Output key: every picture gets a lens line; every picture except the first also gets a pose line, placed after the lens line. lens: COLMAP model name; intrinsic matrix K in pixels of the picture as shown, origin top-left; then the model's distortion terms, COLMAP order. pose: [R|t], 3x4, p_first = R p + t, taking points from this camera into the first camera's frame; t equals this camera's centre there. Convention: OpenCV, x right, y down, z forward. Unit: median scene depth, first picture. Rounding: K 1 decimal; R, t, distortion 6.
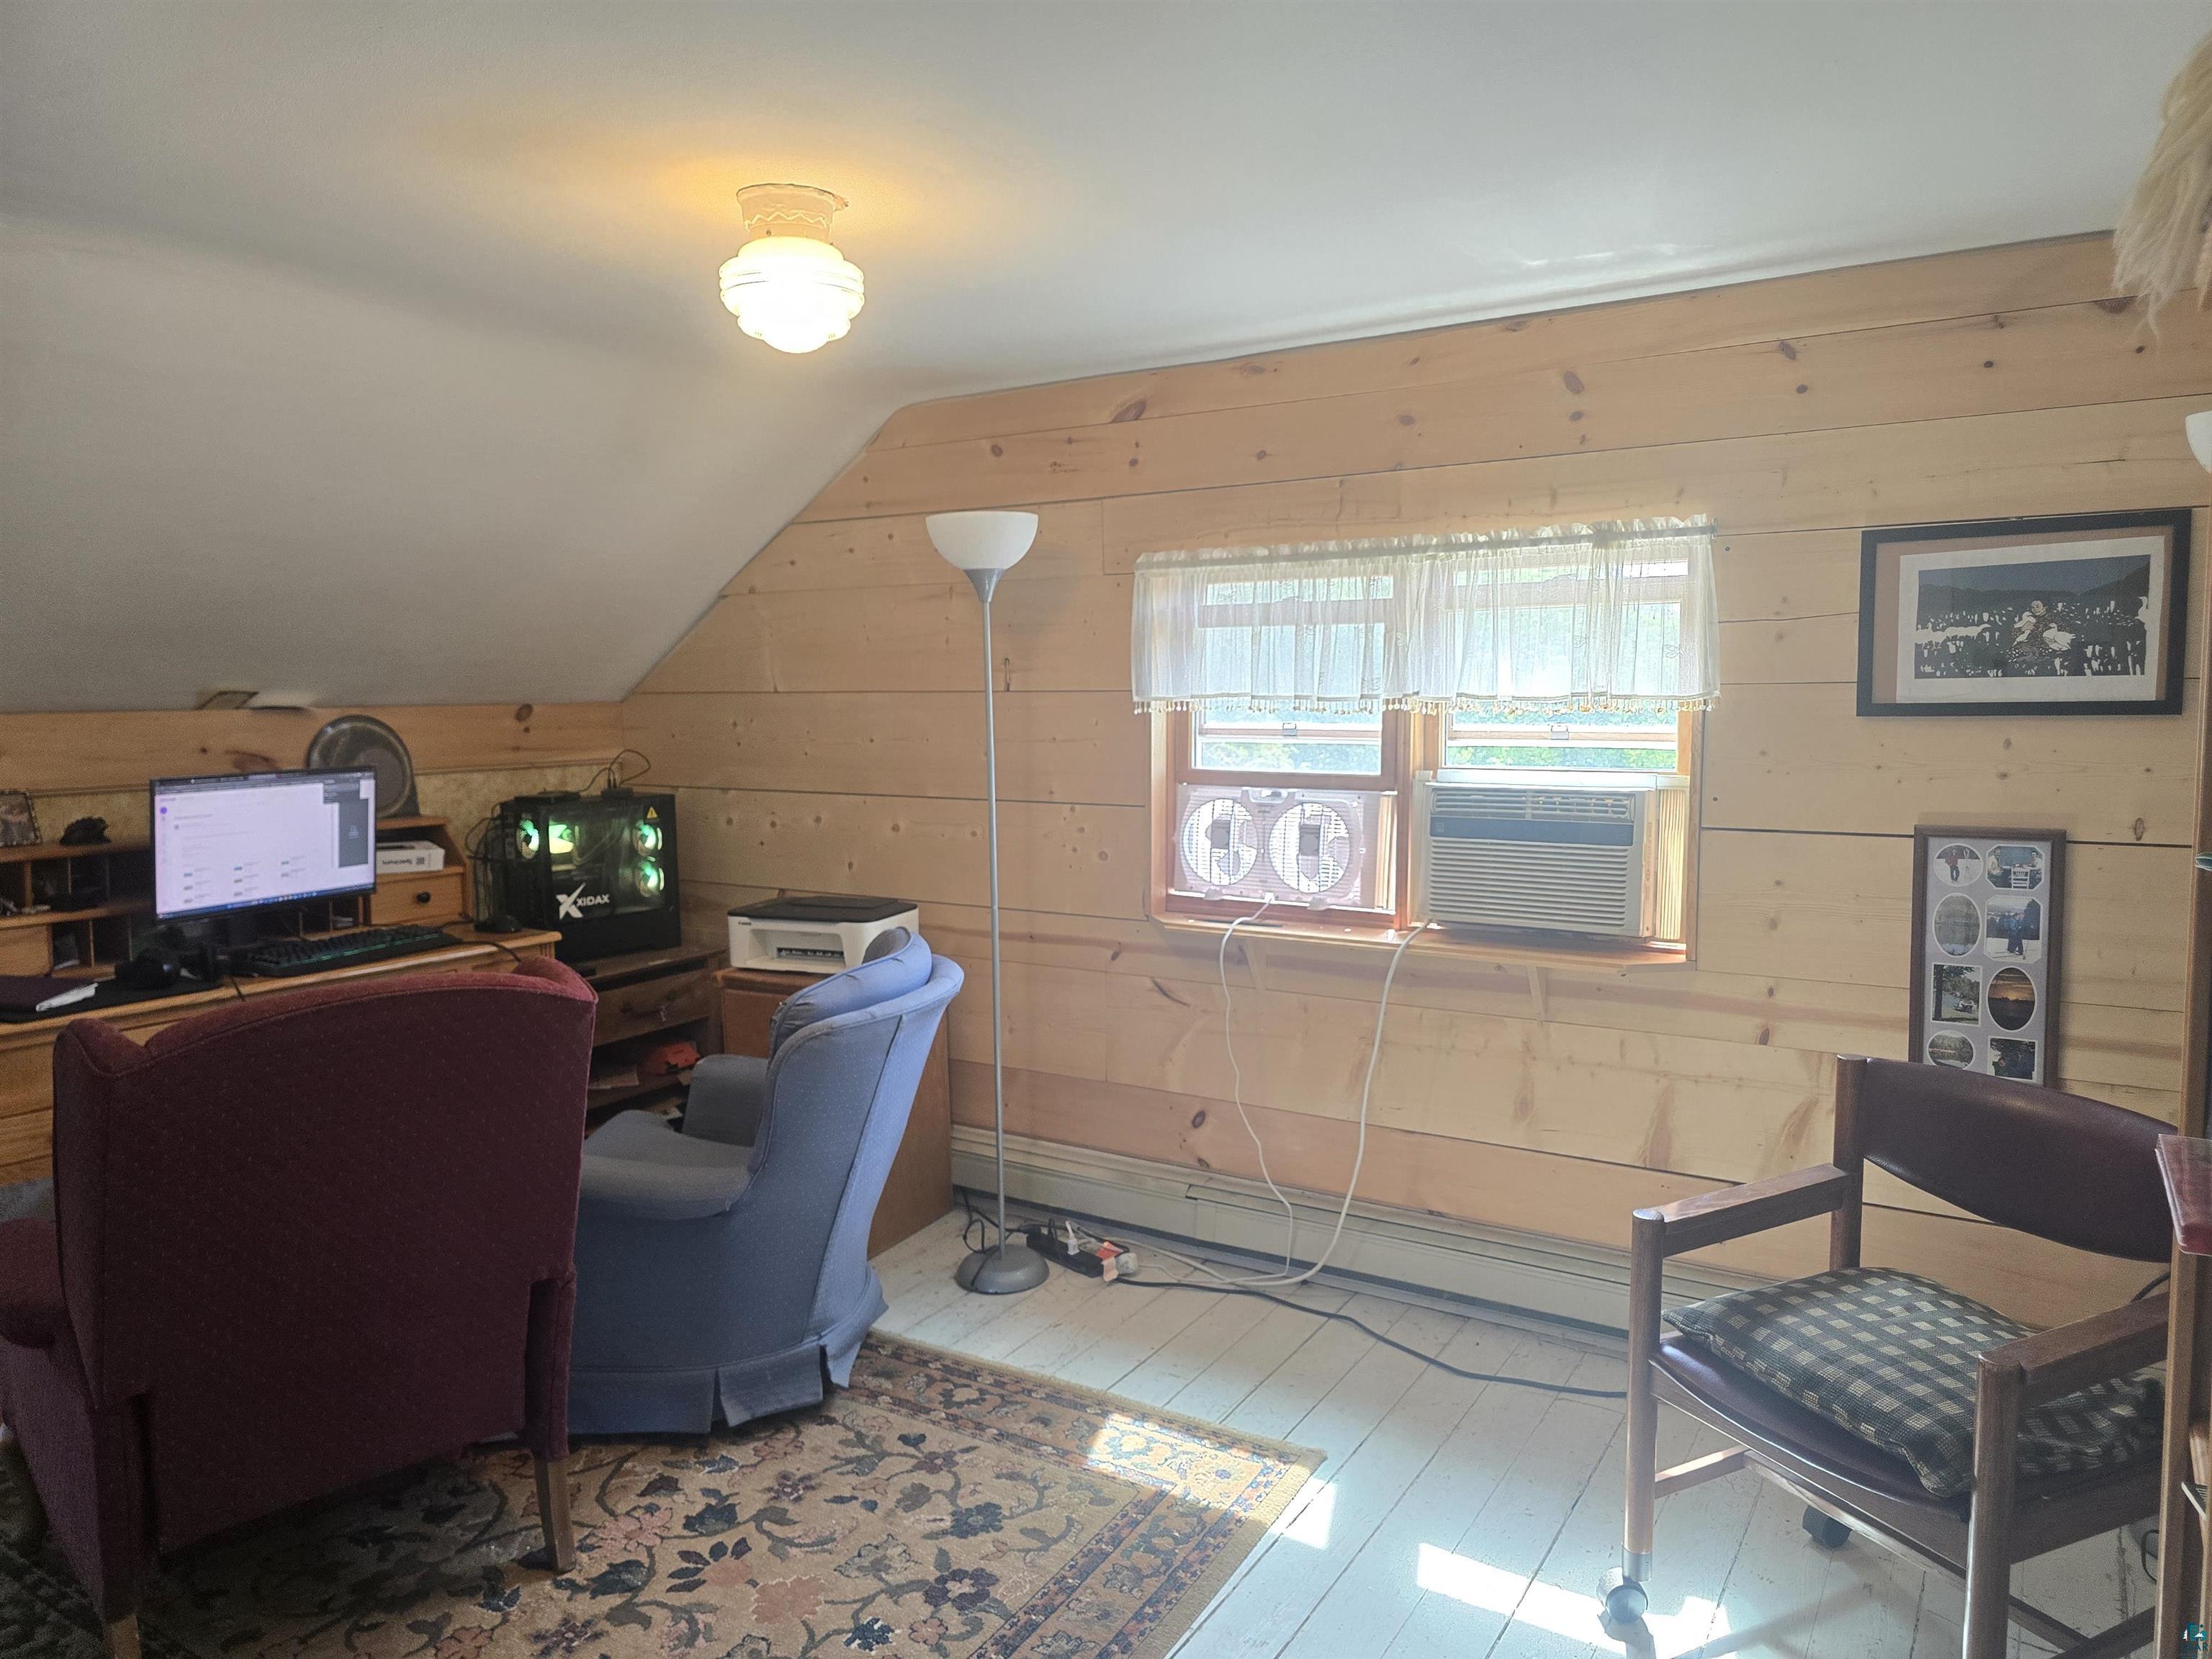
lens RADIAL K [[1495.0, 0, 1130.4], [0, 1495.0, 825.4], [0, 0, 1]] dist [0.057384, -0.059191]
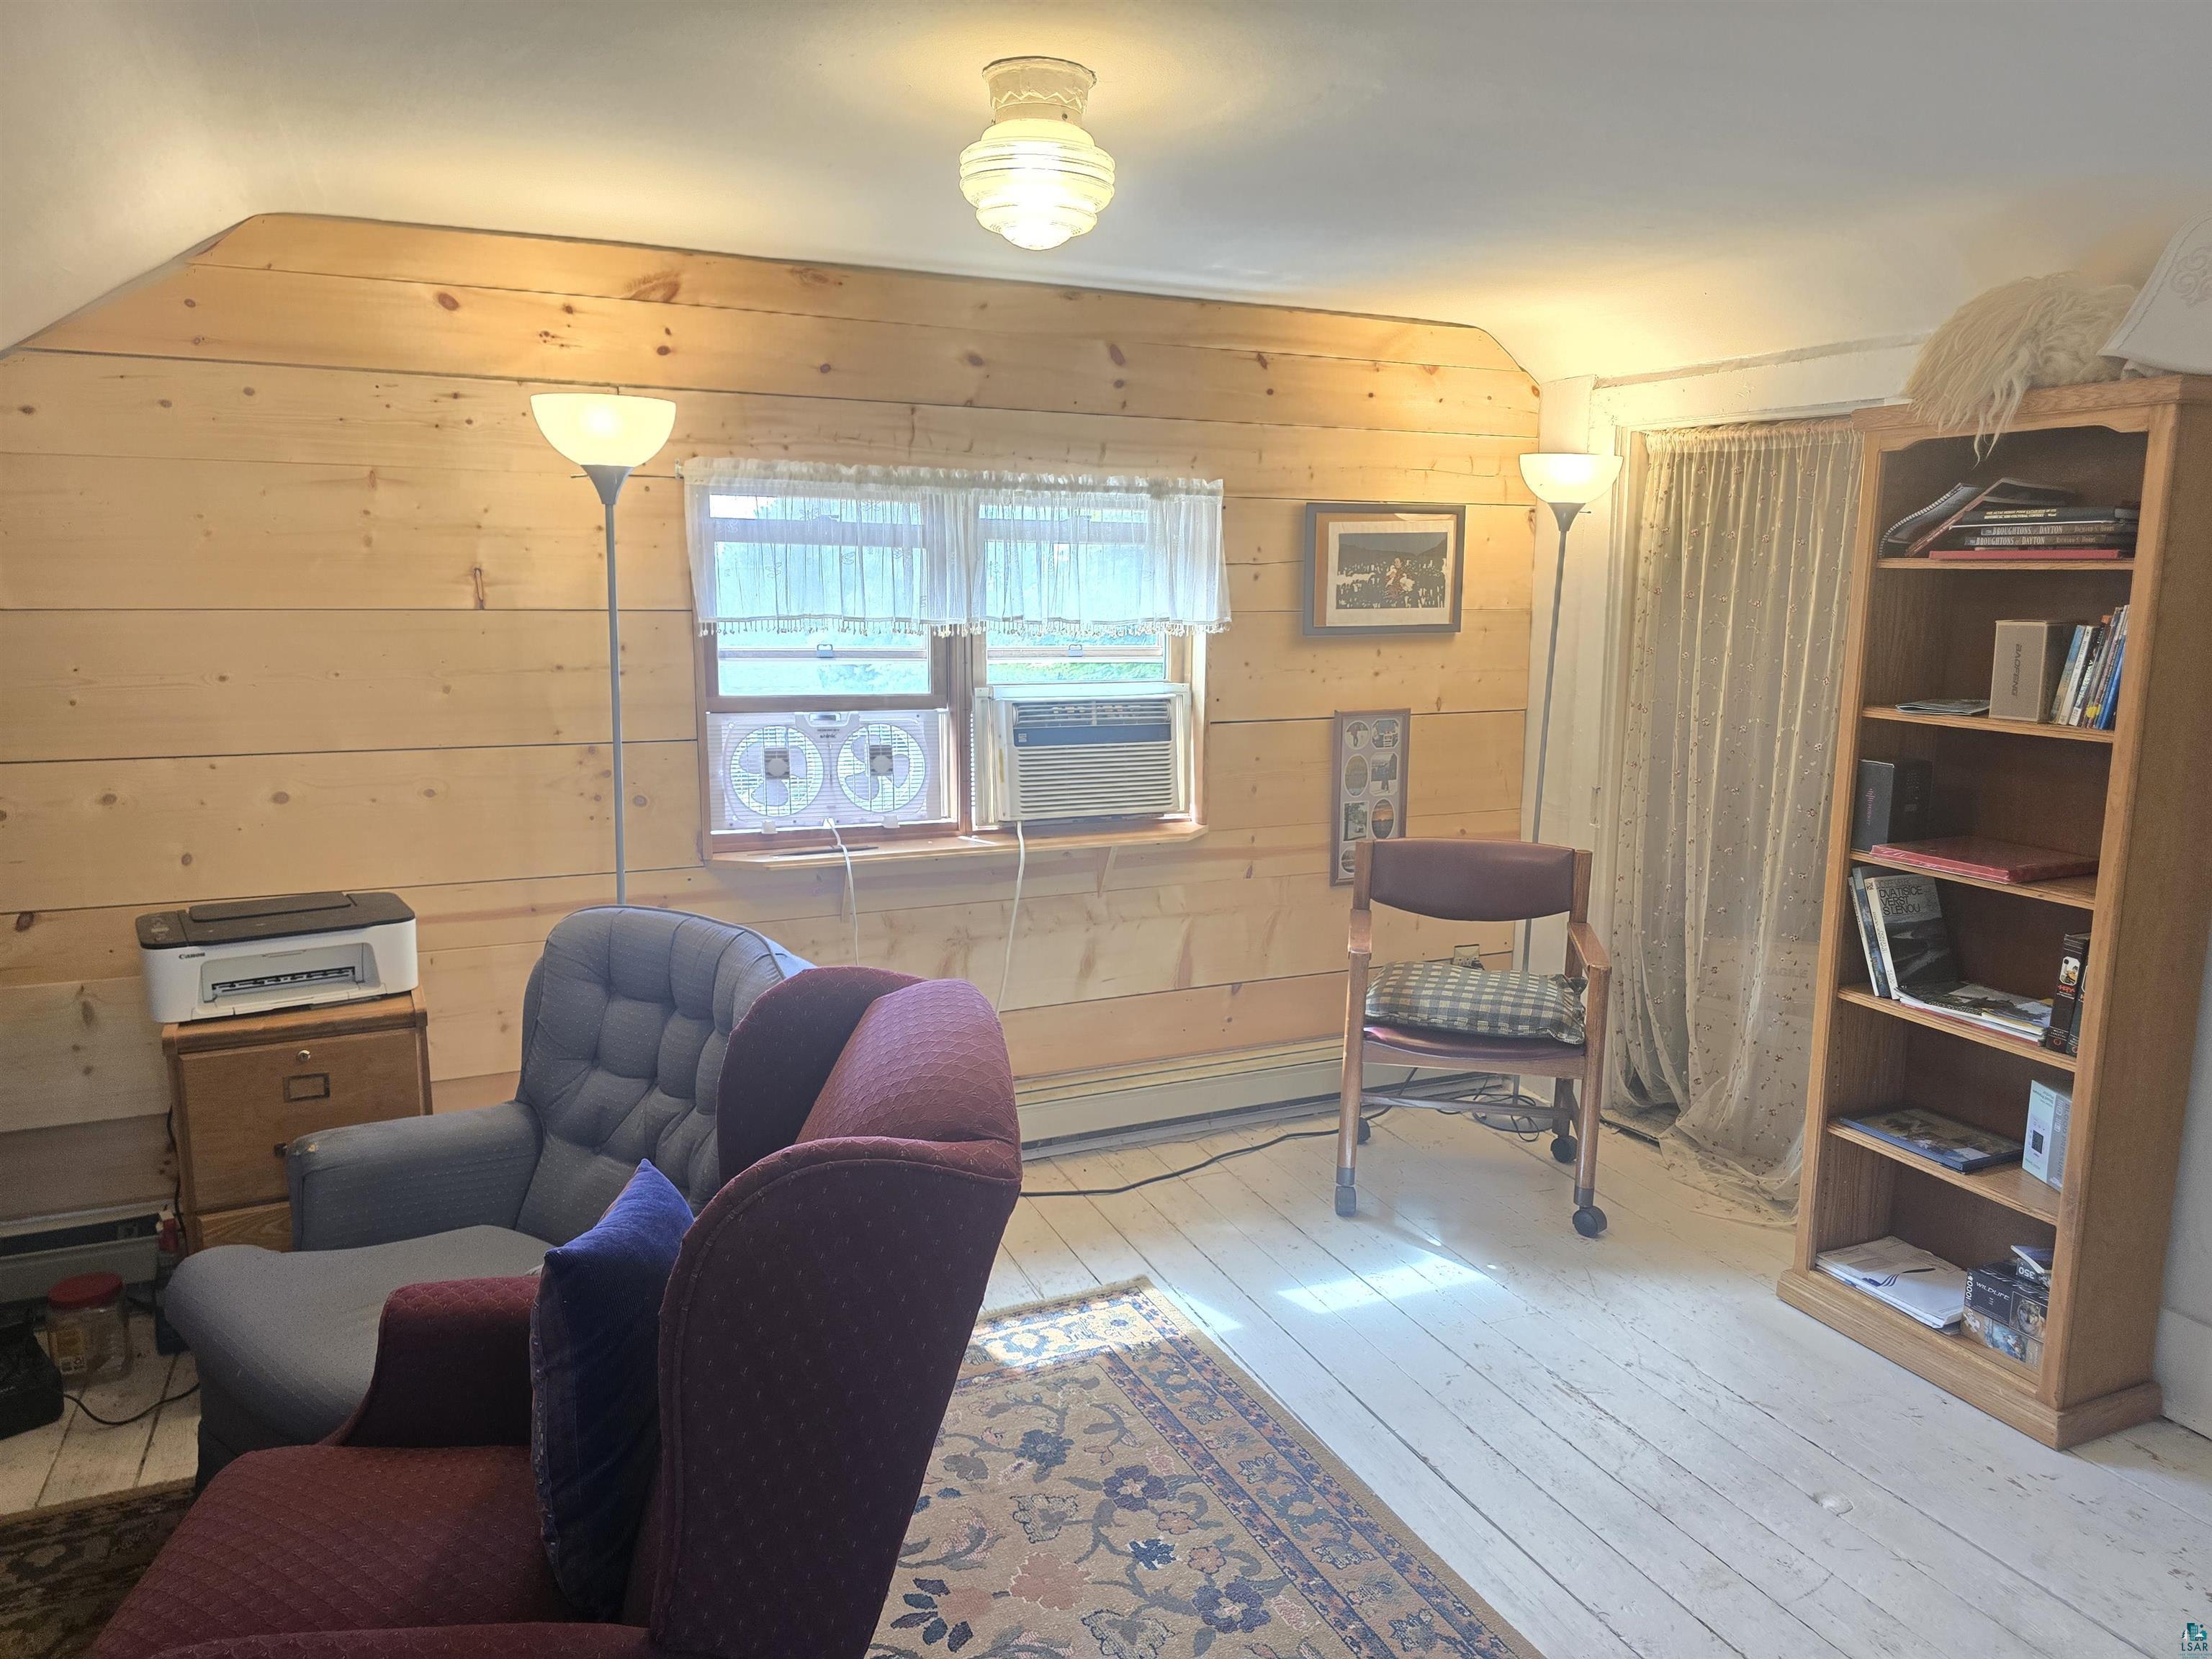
lens RADIAL K [[1483.6, 0, 1139.7], [0, 1483.6, 819.0], [0, 0, 1]] dist [0.053661, -0.062188]
pose [[0.553673, -0.117208, 0.824445, -0.725462], [0.063524, 0.993105, 0.098525, -0.045510], [-0.830308, -0.002178, 0.557301, 0.335222]]
